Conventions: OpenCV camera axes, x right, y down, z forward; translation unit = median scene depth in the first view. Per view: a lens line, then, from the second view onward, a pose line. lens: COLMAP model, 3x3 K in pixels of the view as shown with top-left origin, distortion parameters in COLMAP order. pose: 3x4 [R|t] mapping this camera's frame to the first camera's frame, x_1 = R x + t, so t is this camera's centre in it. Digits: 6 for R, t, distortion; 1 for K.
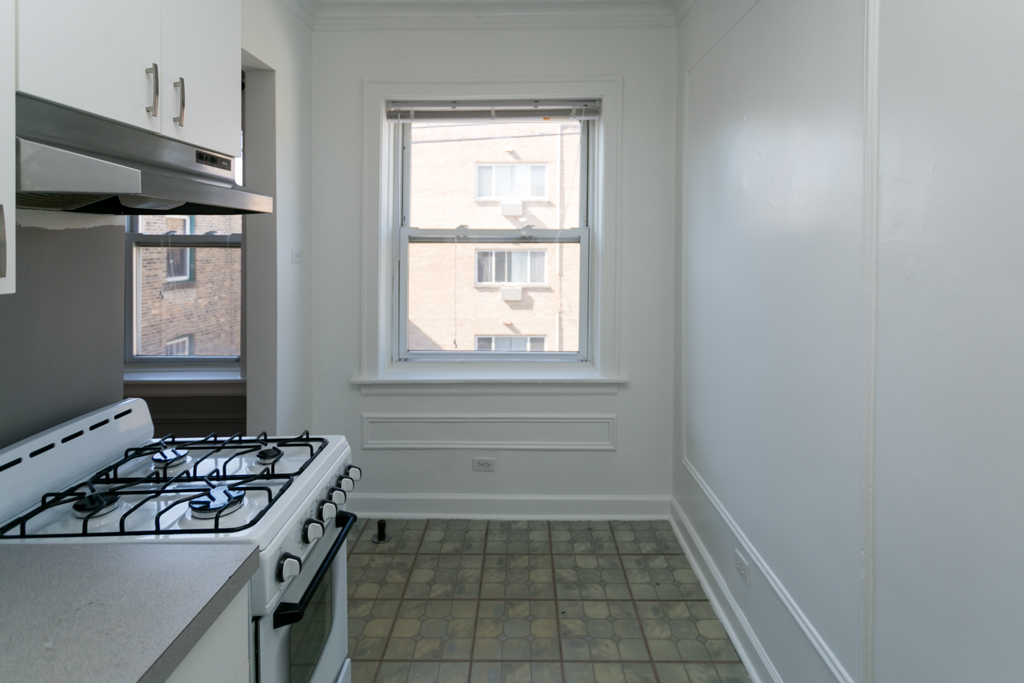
lens RADIAL K [[576.2, 0, 496.1], [0, 576.2, 242.8], [0, 0, 1]] dist [0.000838, 0.001034]
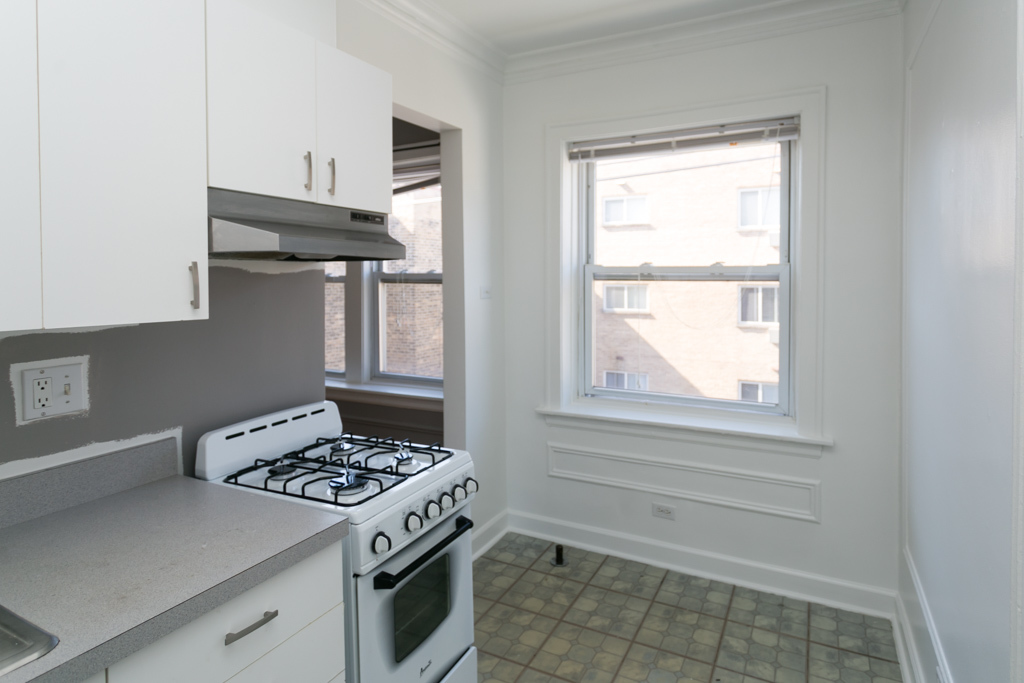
lens RADIAL K [[593.2, 0, 481.1], [0, 593.2, 284.3], [0, 0, 1]] dist [0.003293, 0.000499]
pose [[0.881346, 0.004602, -0.472449, 0.187966], [0.001890, 0.999910, 0.013266, -0.008243], [0.472468, -0.012585, 0.881258, -0.014302]]
